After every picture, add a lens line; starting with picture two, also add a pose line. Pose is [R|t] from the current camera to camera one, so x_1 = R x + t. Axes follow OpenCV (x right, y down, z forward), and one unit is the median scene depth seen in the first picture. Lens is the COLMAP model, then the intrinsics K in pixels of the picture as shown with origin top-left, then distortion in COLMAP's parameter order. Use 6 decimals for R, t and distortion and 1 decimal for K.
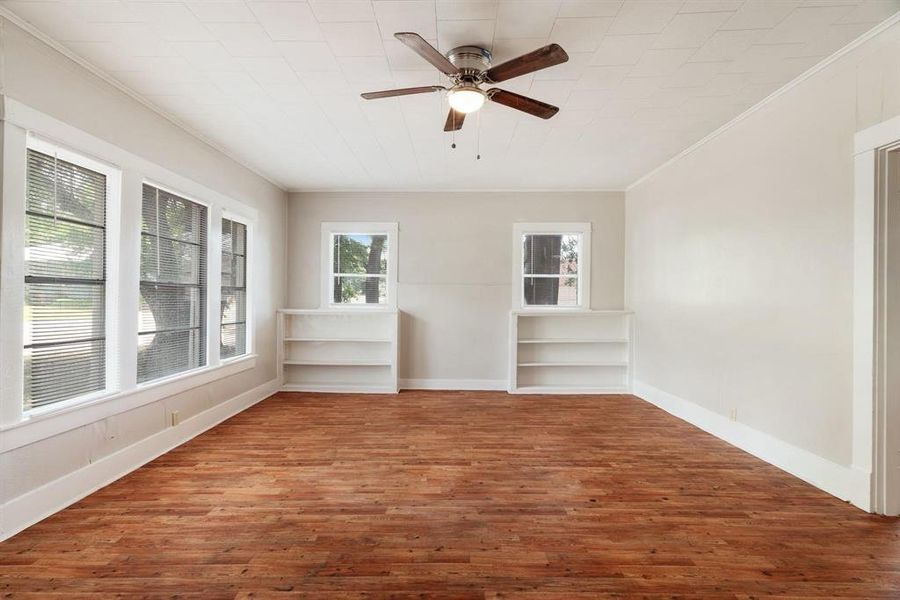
lens RADIAL K [[407.1, 0, 450.0], [0, 407.1, 300.0], [0, 0, 1]] dist [-0.010905, 0.001185]
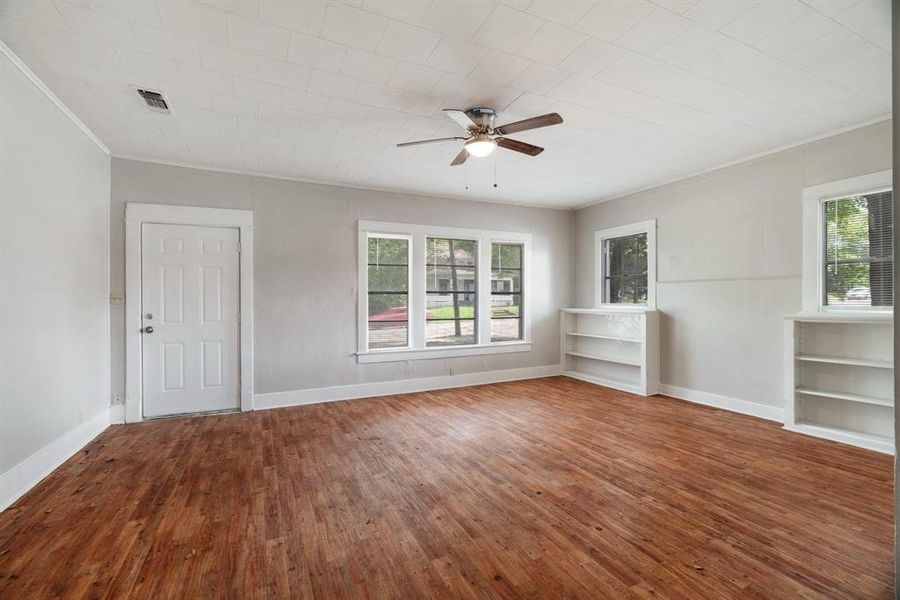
lens RADIAL K [[407.1, 0, 450.0], [0, 407.1, 300.0], [0, 0, 1]] dist [-0.010905, 0.001185]
pose [[0.439725, -0.008511, -0.898092, 0.880149], [0.006118, 0.999960, -0.006480, 0.004858], [0.898112, -0.002645, 0.439760, 0.251853]]
